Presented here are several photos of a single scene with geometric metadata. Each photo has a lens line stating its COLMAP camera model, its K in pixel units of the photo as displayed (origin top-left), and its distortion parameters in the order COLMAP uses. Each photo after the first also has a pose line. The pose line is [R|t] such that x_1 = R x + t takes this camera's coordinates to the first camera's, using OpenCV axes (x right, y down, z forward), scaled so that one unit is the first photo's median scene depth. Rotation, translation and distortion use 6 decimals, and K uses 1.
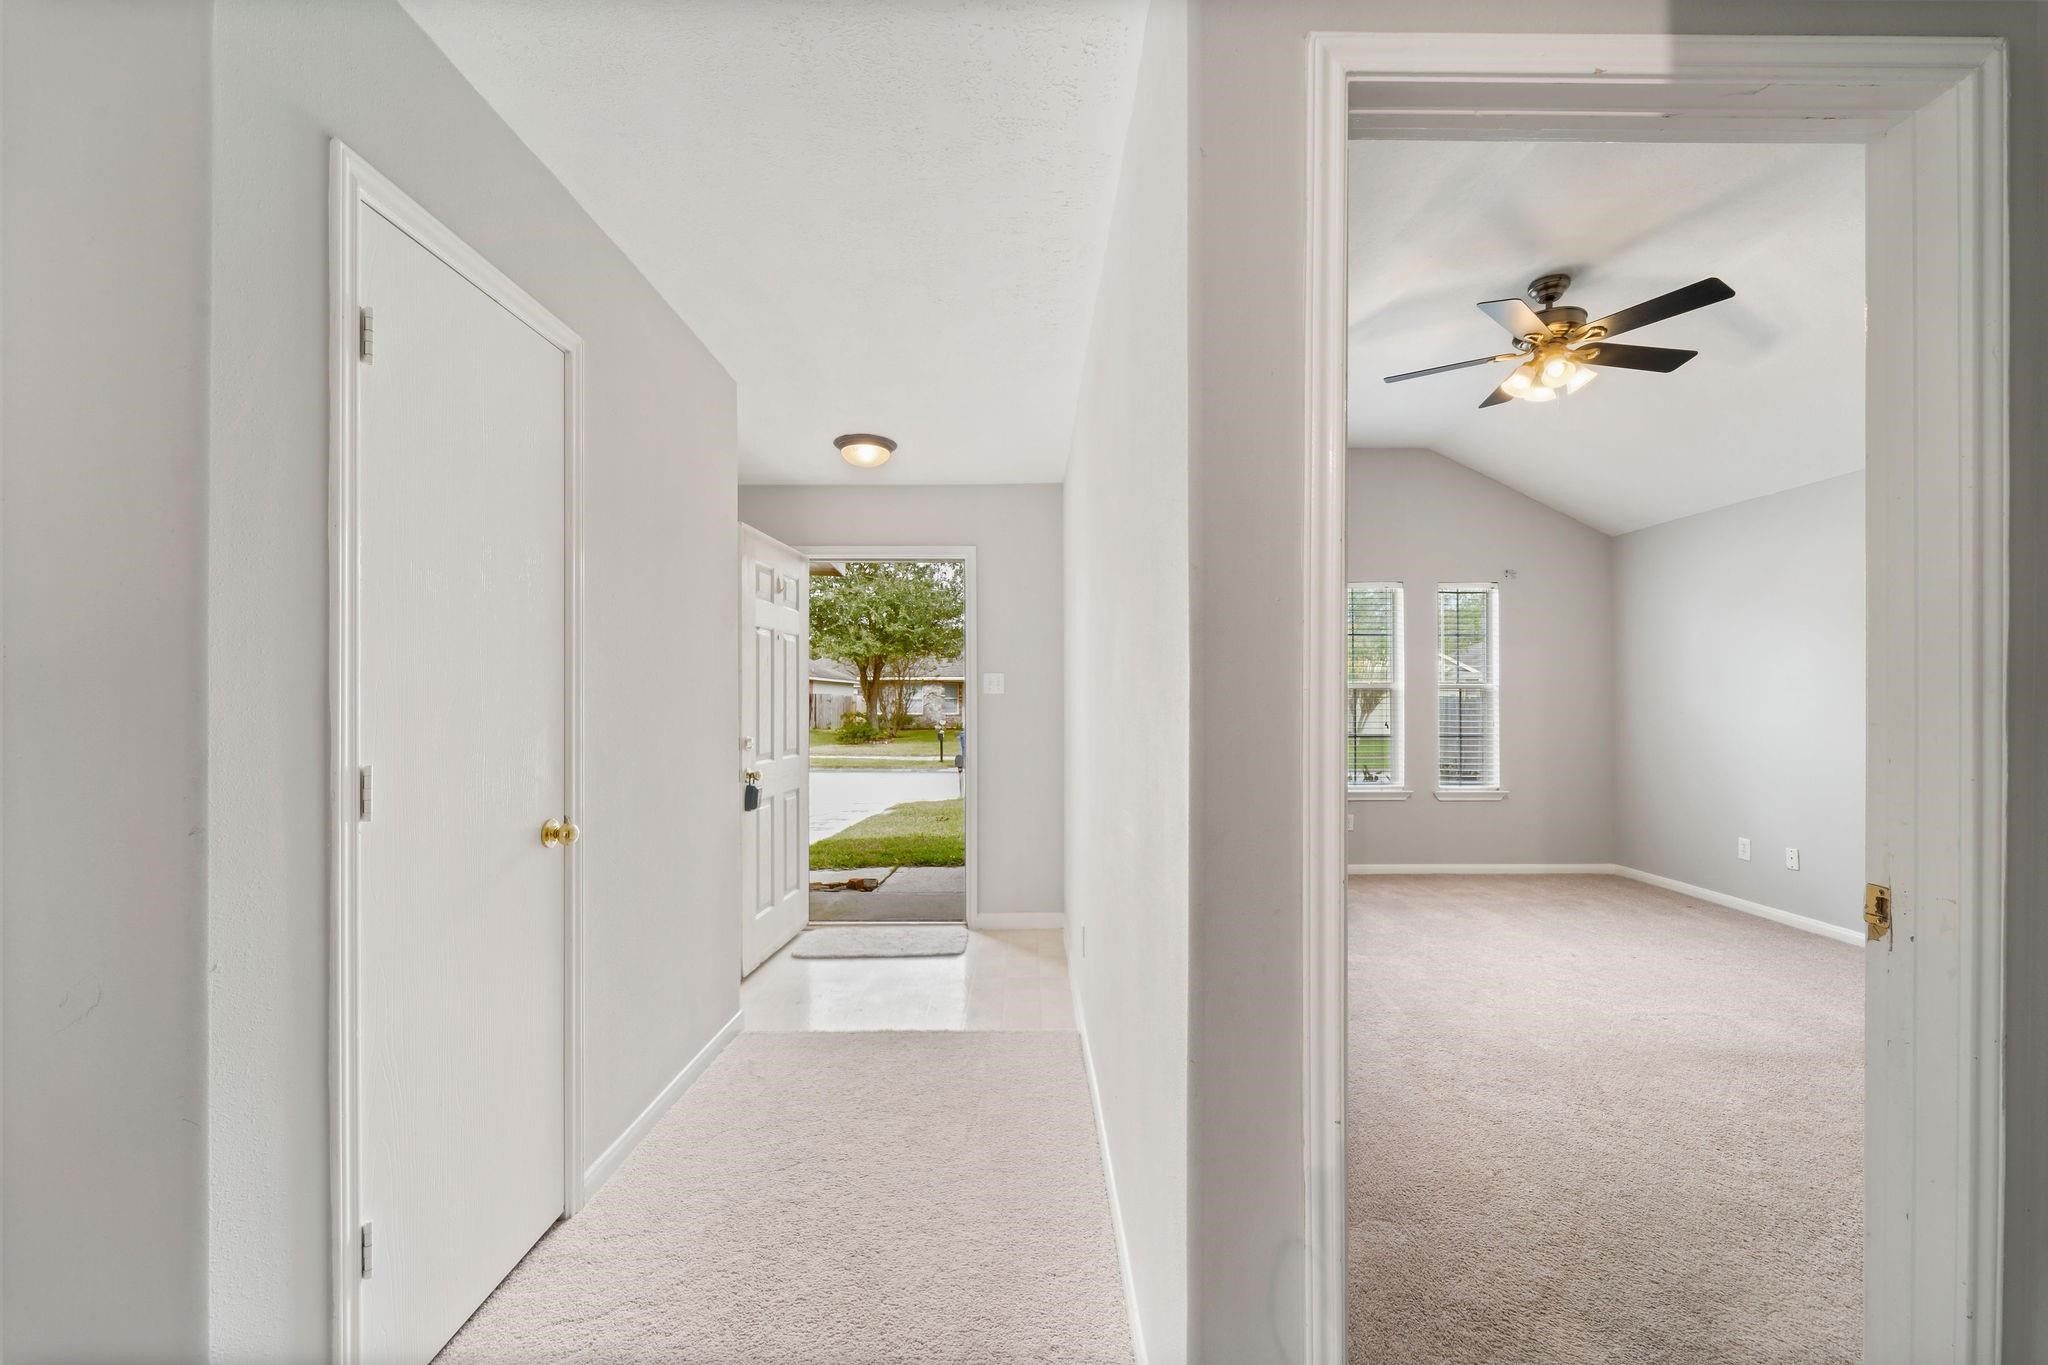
lens RADIAL K [[831.6, 0, 1026.3], [0, 831.6, 688.4], [0, 0, 1]] dist [0.000880, -0.000284]
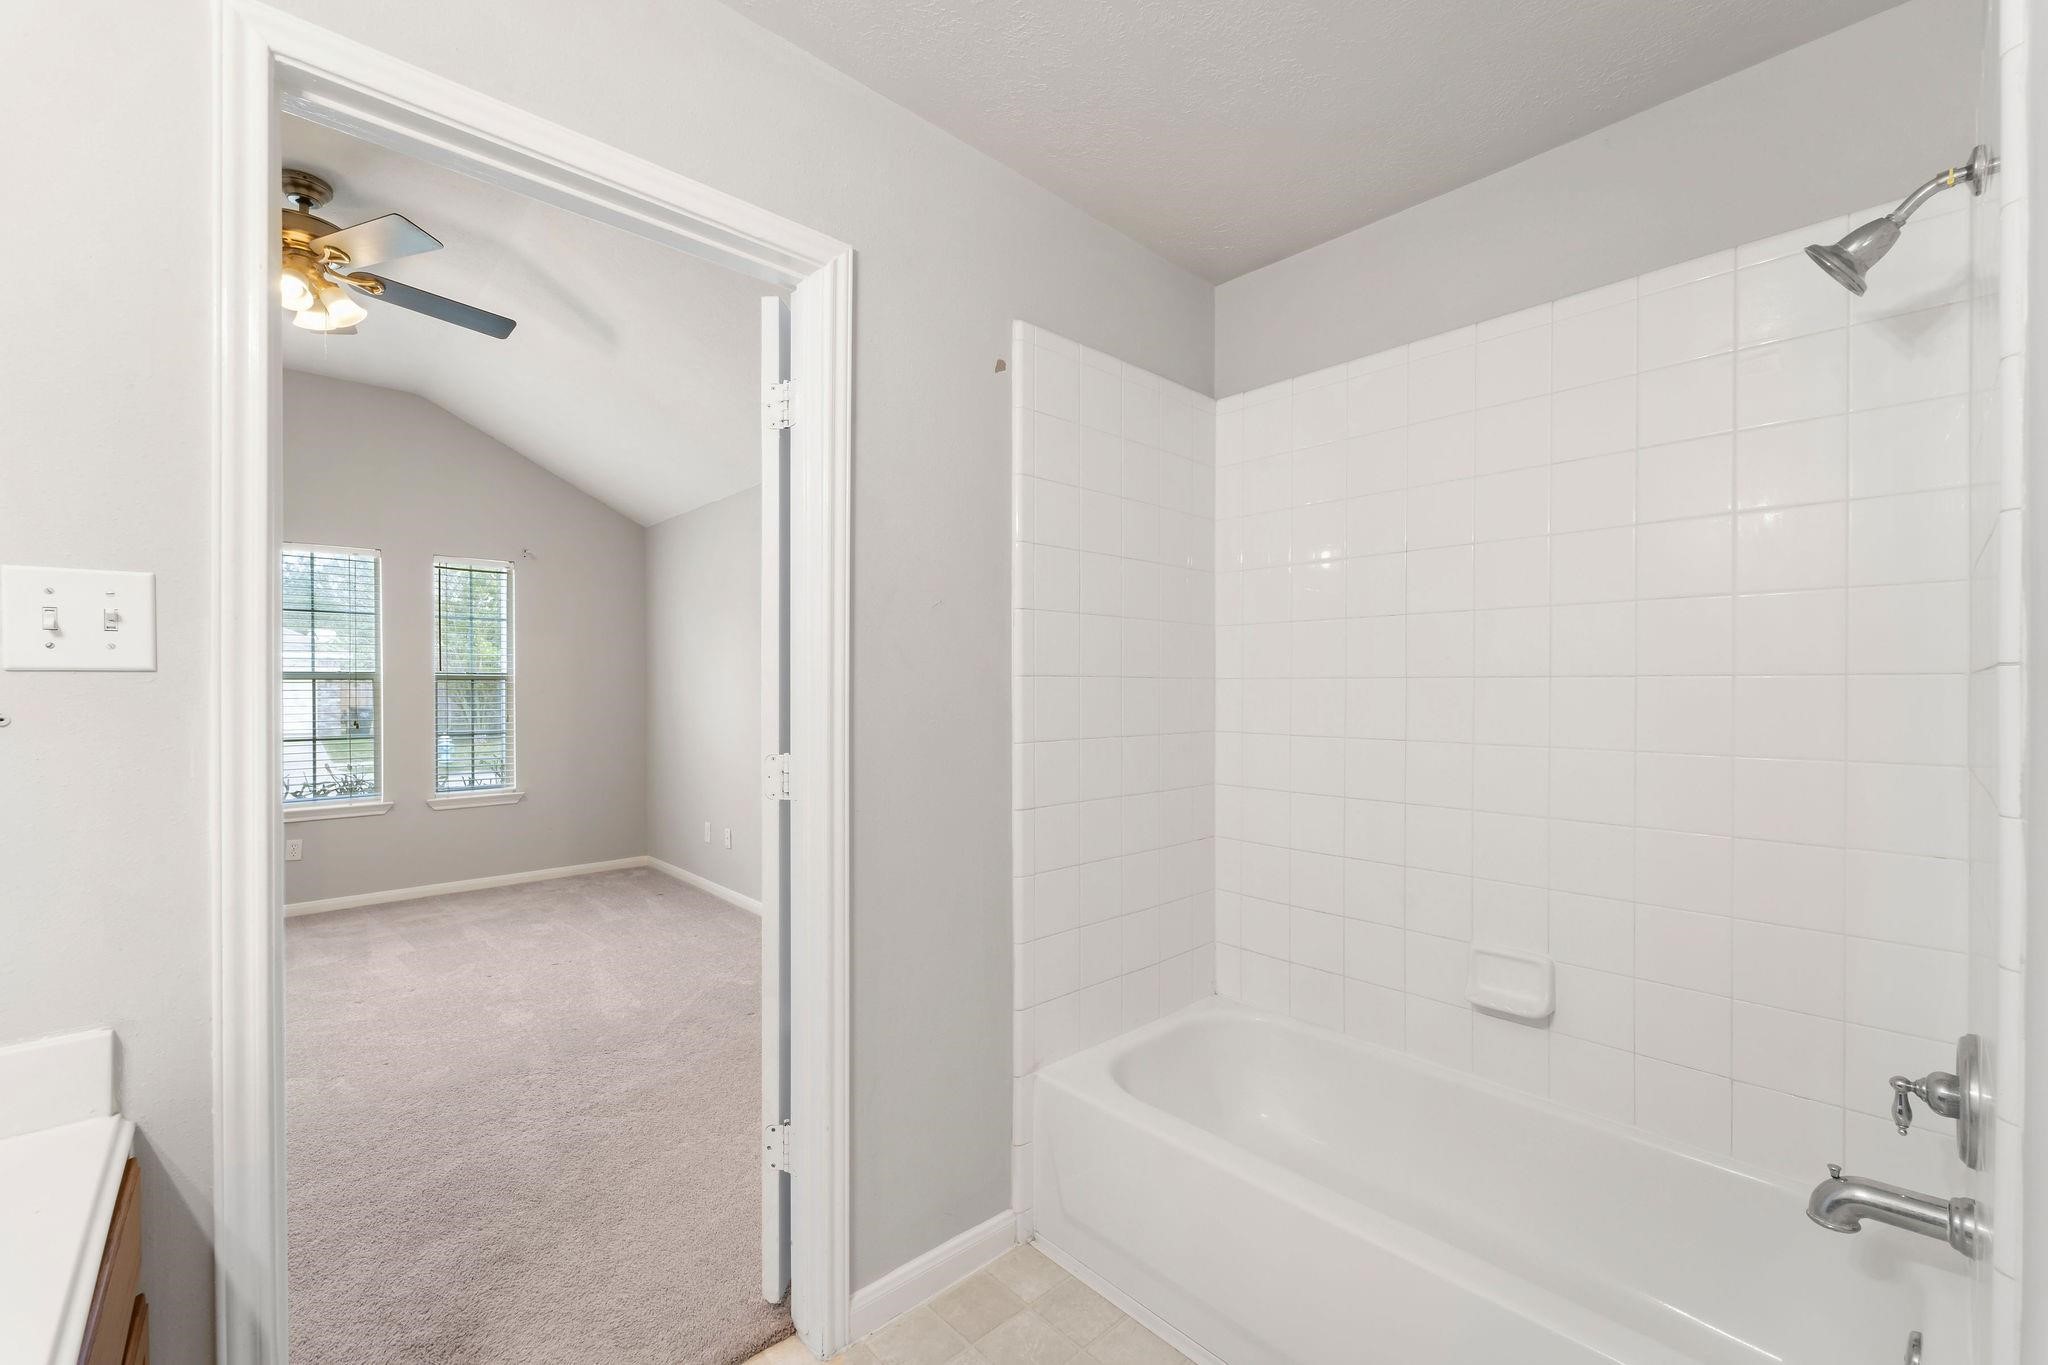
lens RADIAL K [[840.0, 0, 1031.3], [0, 840.0, 687.2], [0, 0, 1]] dist [0.005099, -0.000024]
pose [[0.734659, -0.002052, 0.678434, 0.360477], [-0.006121, 0.999935, 0.009654, -0.004573], [-0.678409, -0.011245, 0.734598, -0.055142]]
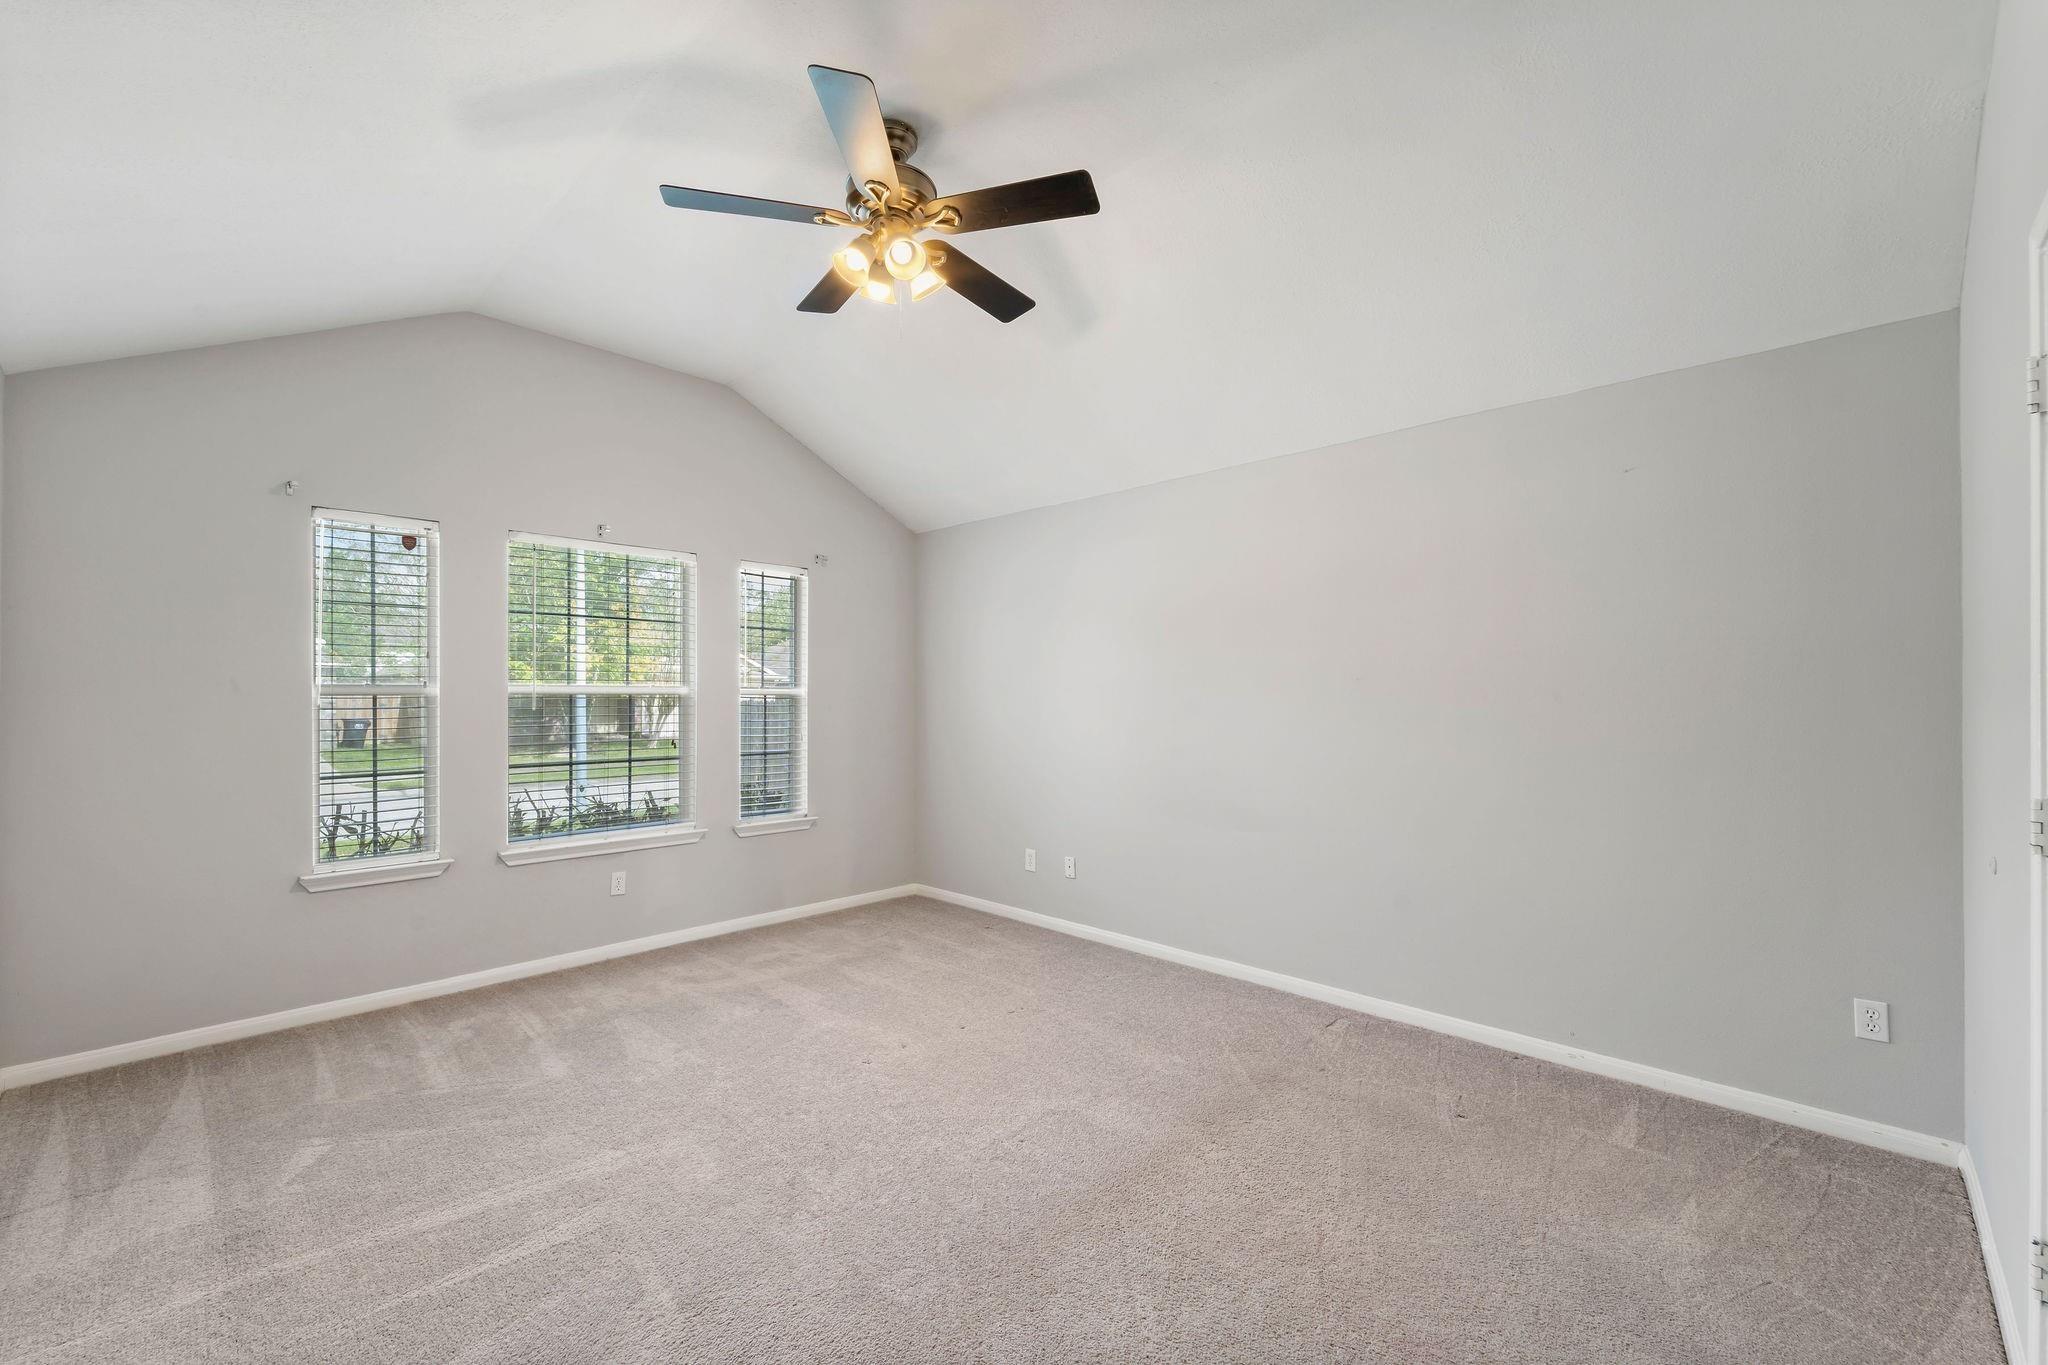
lens RADIAL K [[836.3, 0, 1026.8], [0, 836.3, 689.7], [0, 0, 1]] dist [-0.001170, -0.001410]
pose [[0.701539, 0.005979, 0.712606, 0.123380], [-0.008002, 0.999968, -0.000512, -0.006842], [-0.712587, -0.005343, 0.701564, 0.253089]]
